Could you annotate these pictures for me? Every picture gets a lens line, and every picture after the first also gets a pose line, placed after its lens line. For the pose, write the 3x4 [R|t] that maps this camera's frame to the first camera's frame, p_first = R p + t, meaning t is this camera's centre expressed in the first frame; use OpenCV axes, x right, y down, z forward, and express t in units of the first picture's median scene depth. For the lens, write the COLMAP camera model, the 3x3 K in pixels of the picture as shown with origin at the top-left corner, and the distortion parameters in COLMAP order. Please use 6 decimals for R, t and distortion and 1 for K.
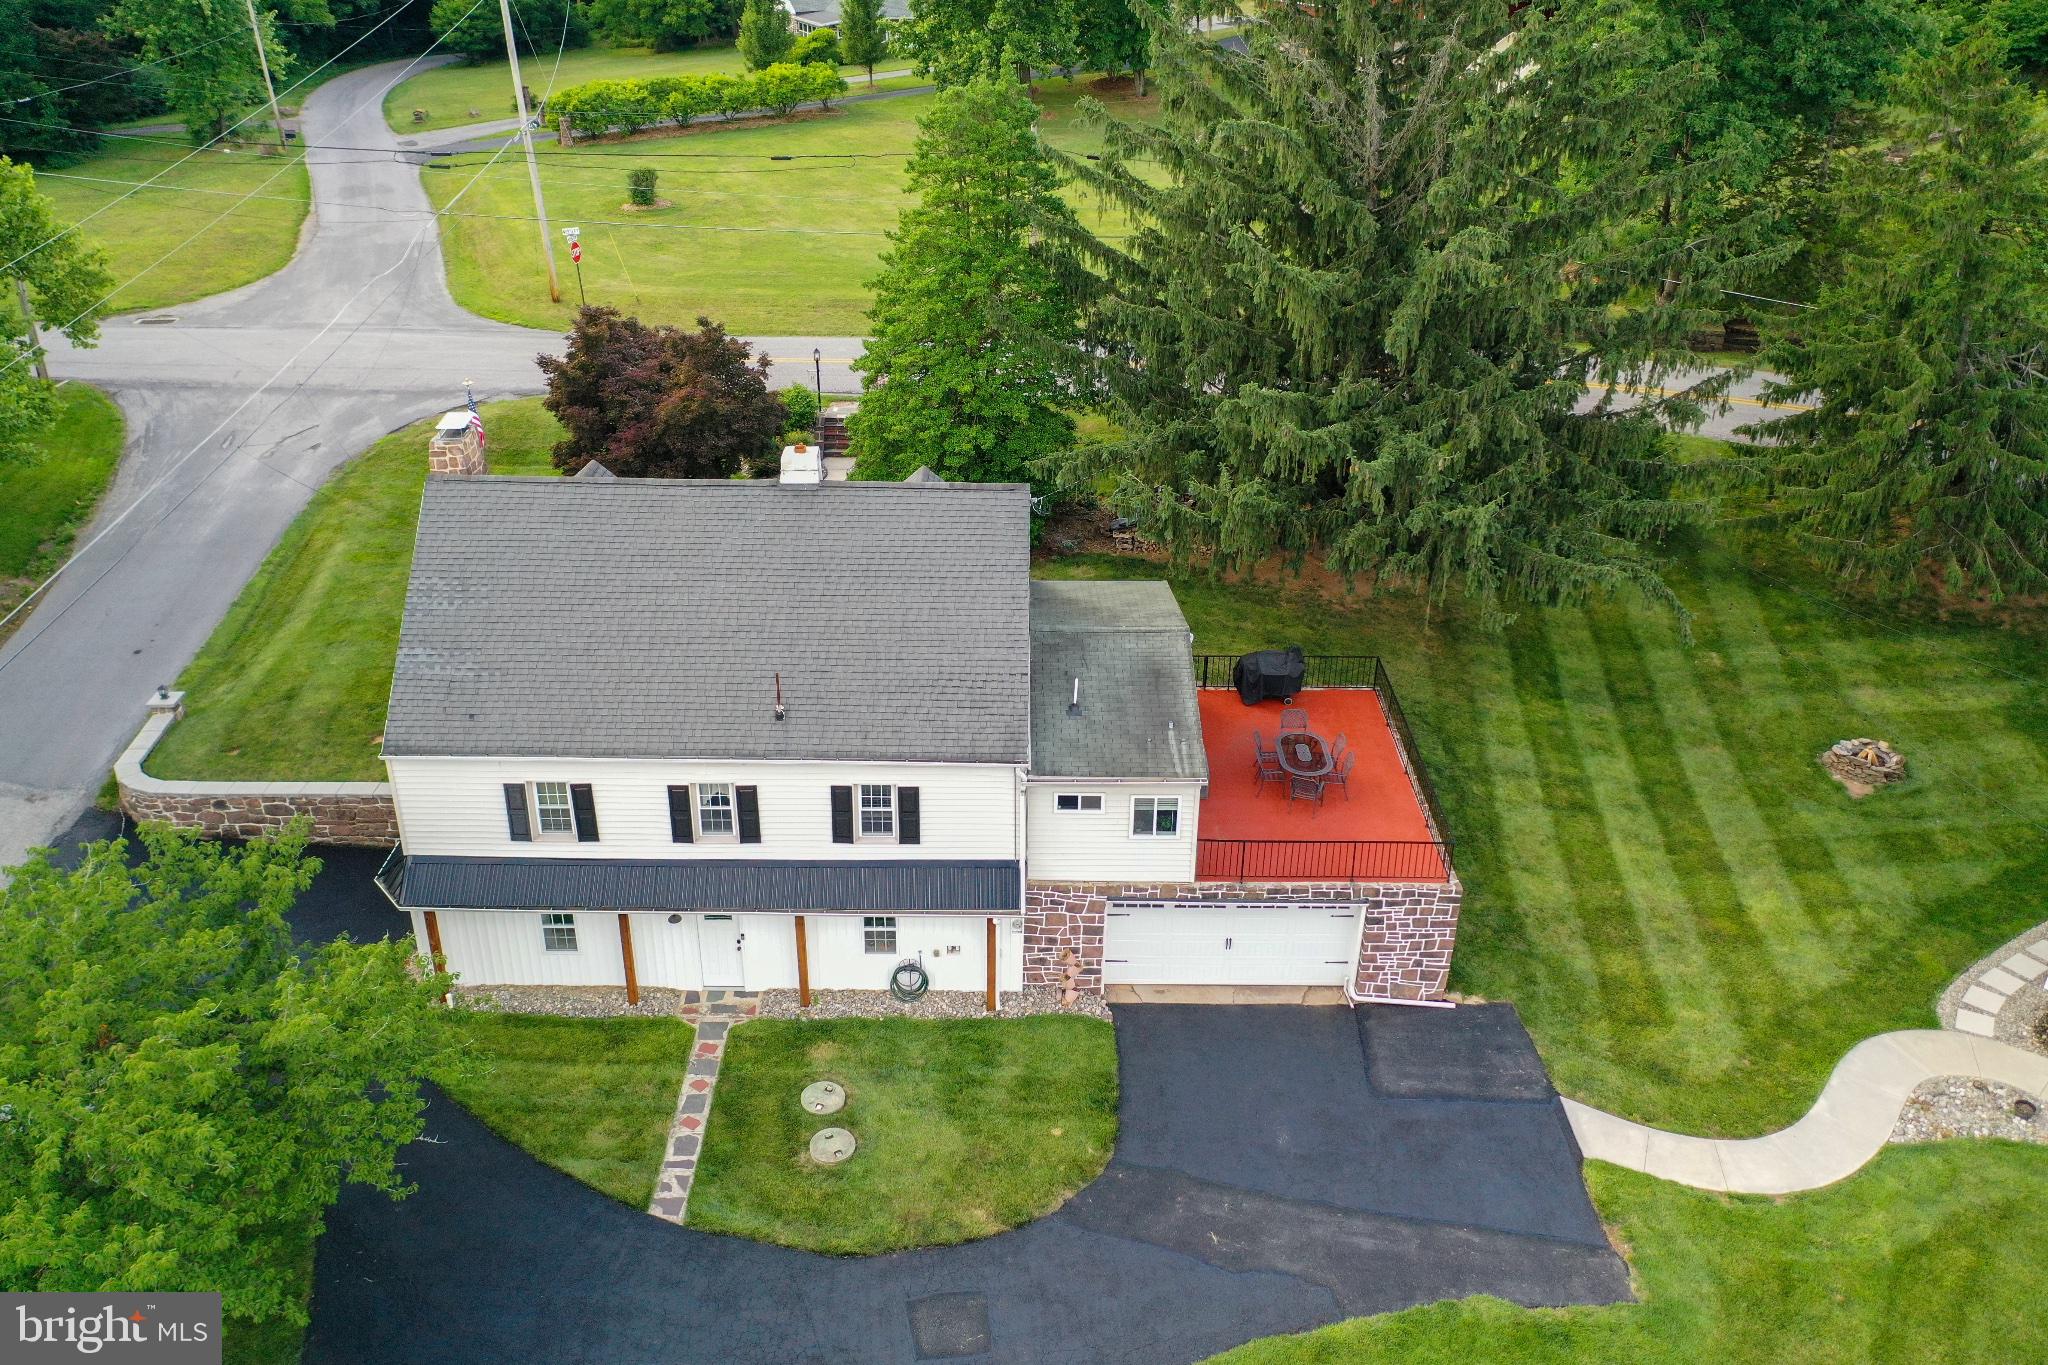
lens RADIAL K [[1629.7, 0, 1024.1], [0, 1629.7, 680.8], [0, 0, 1]] dist [0.013210, 0.002130]
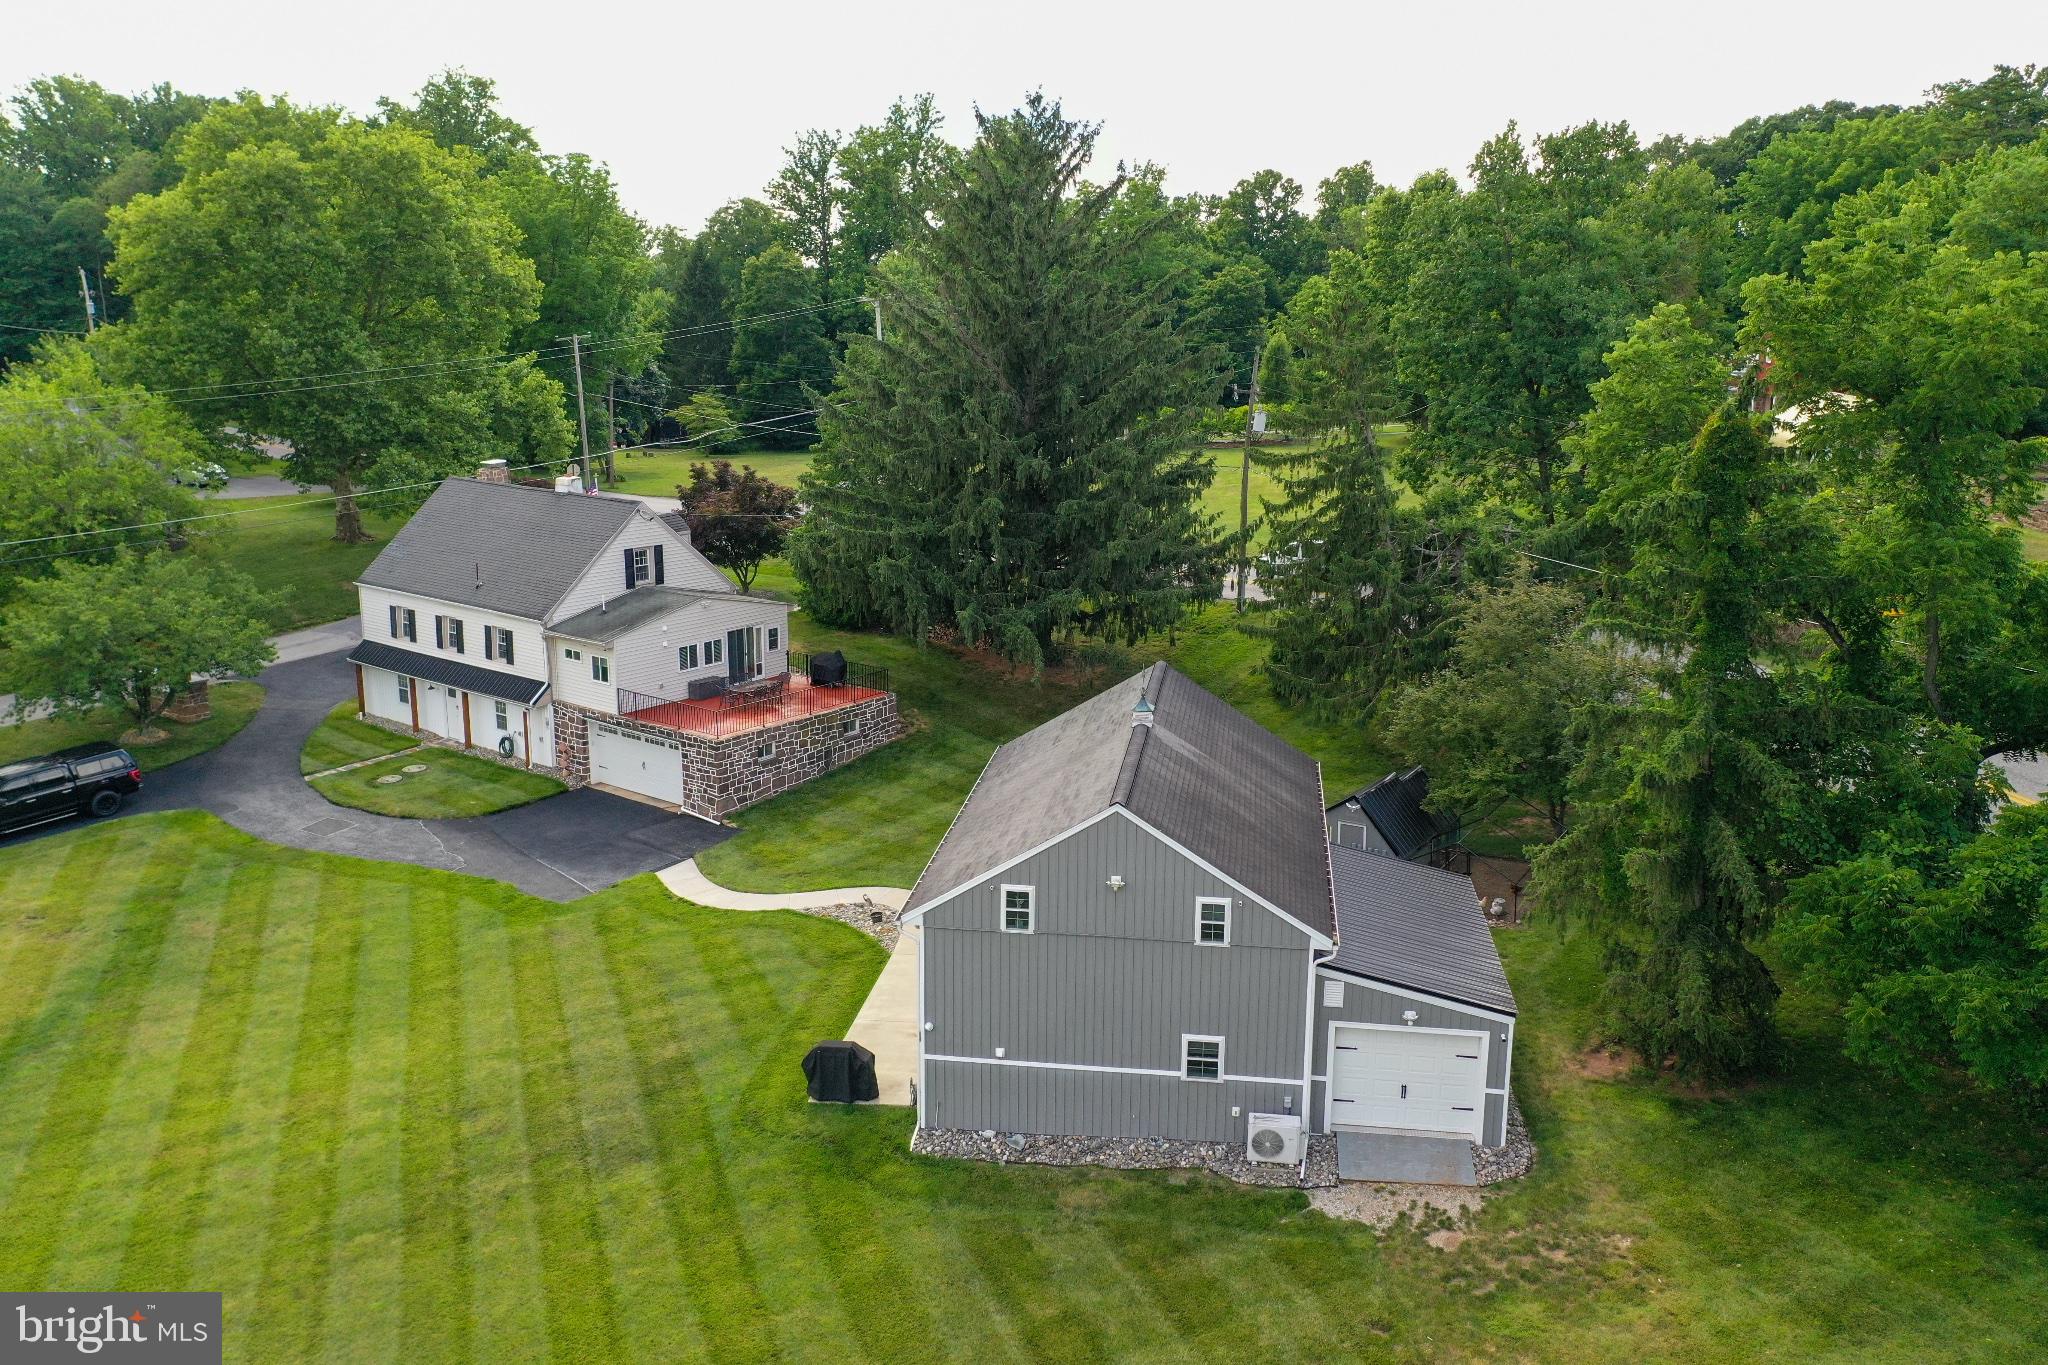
lens RADIAL K [[1629.7, 0, 1021.0], [0, 1629.7, 667.3], [0, 0, 1]] dist [0.013210, 0.002130]
pose [[0.789674, 0.131295, -0.599313, 1.472383], [-0.280799, 0.945863, -0.162775, 0.235598], [0.545497, 0.296826, 0.783791, -0.151115]]
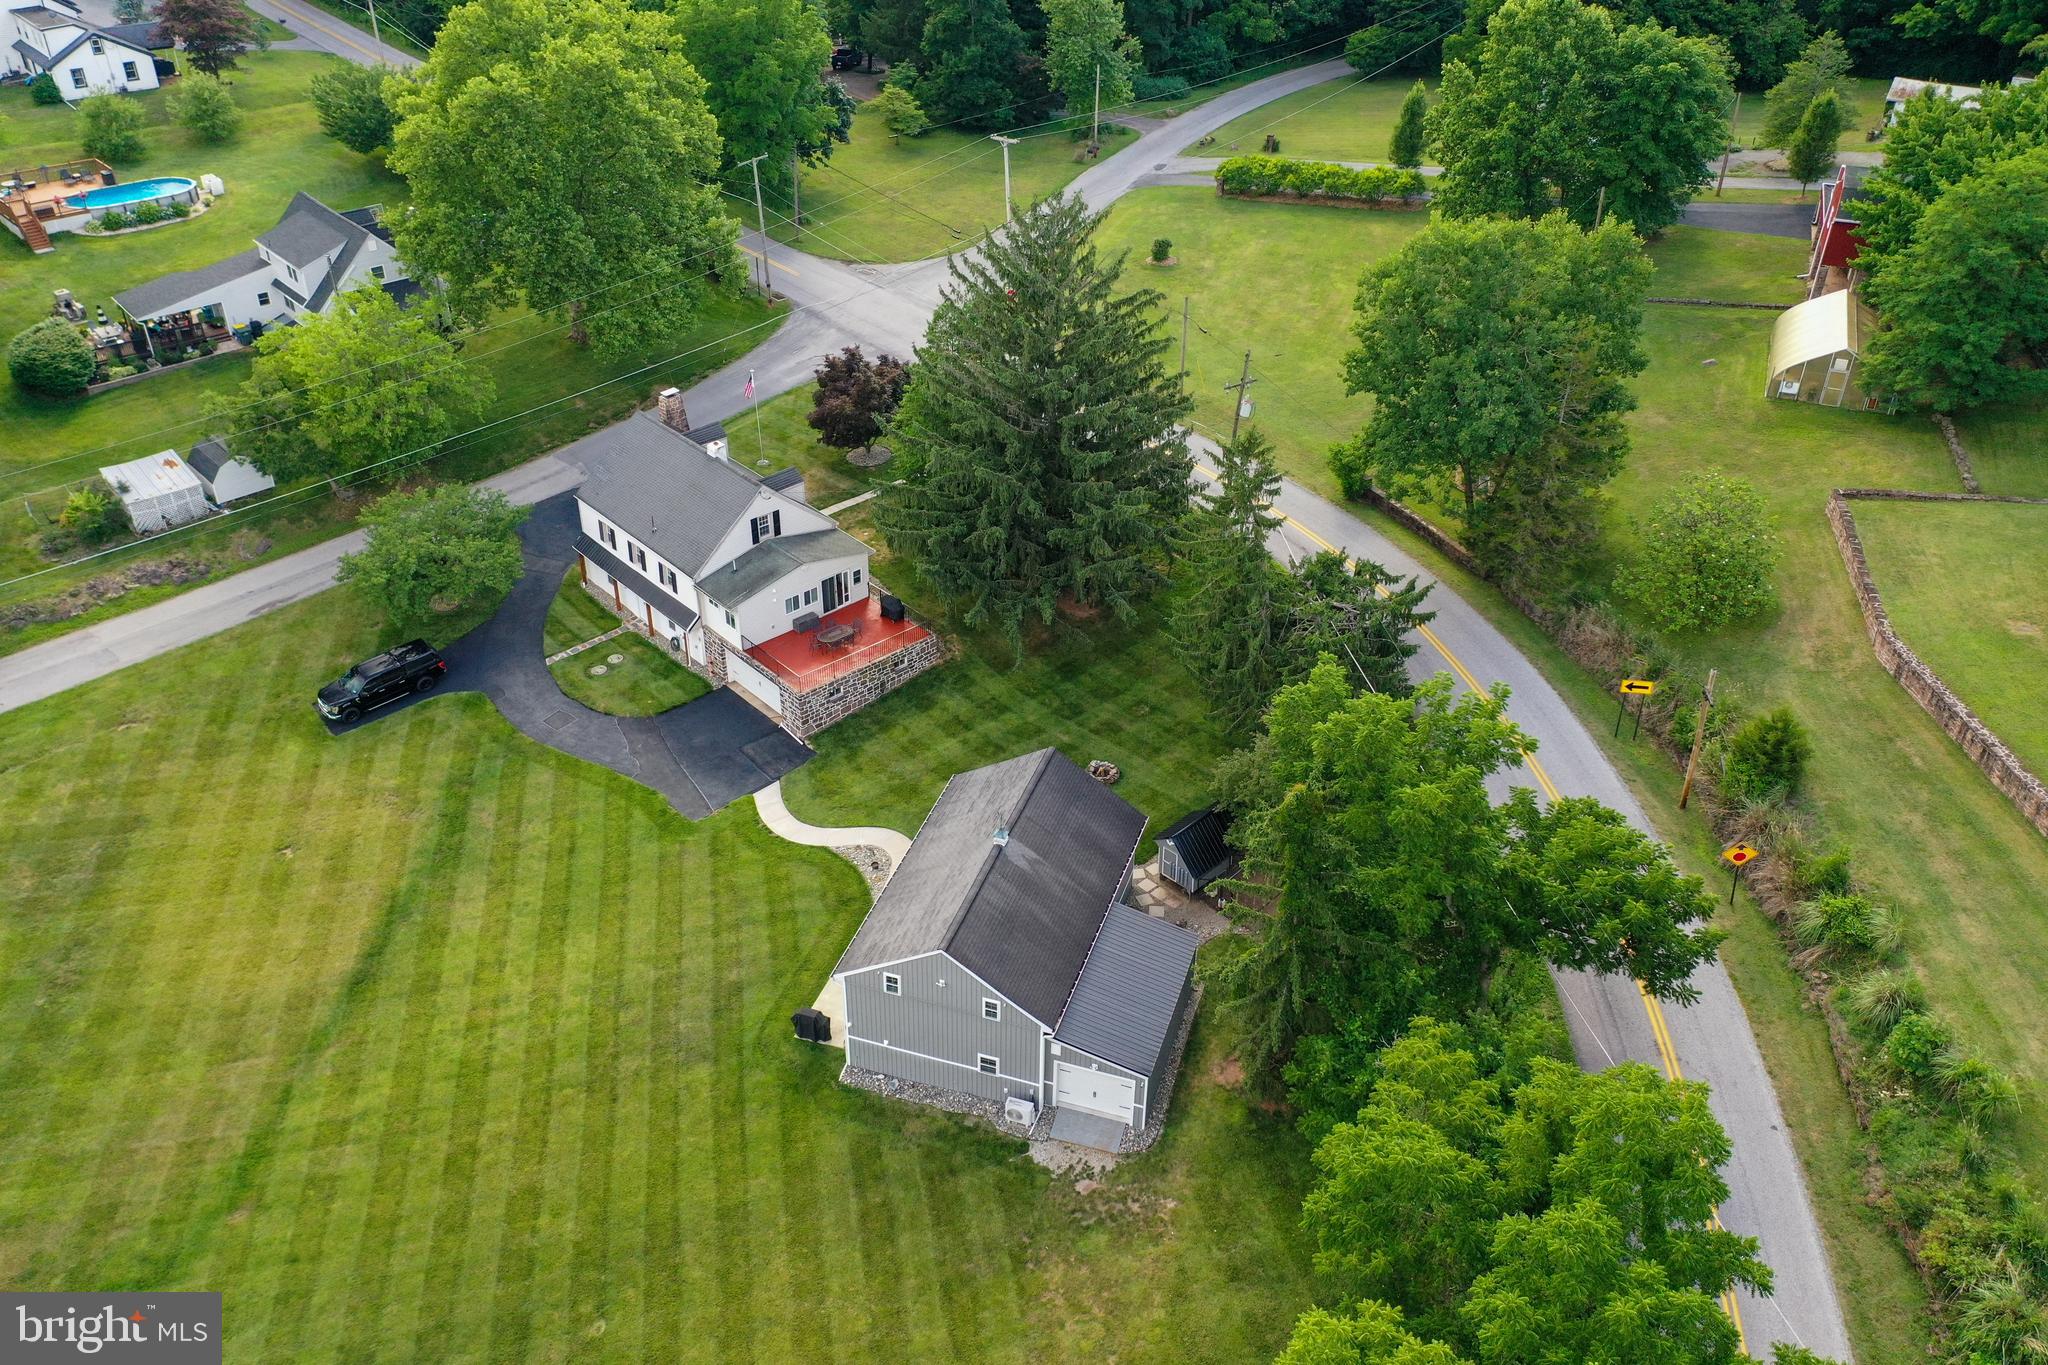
lens RADIAL K [[1629.7, 0, 1020.7], [0, 1629.7, 671.0], [0, 0, 1]] dist [0.013210, 0.002130]
pose [[0.668309, 0.409483, -0.621037, 1.991394], [-0.343365, 0.910407, 0.230778, -0.588081], [0.659896, 0.059011, 0.749036, -0.633509]]
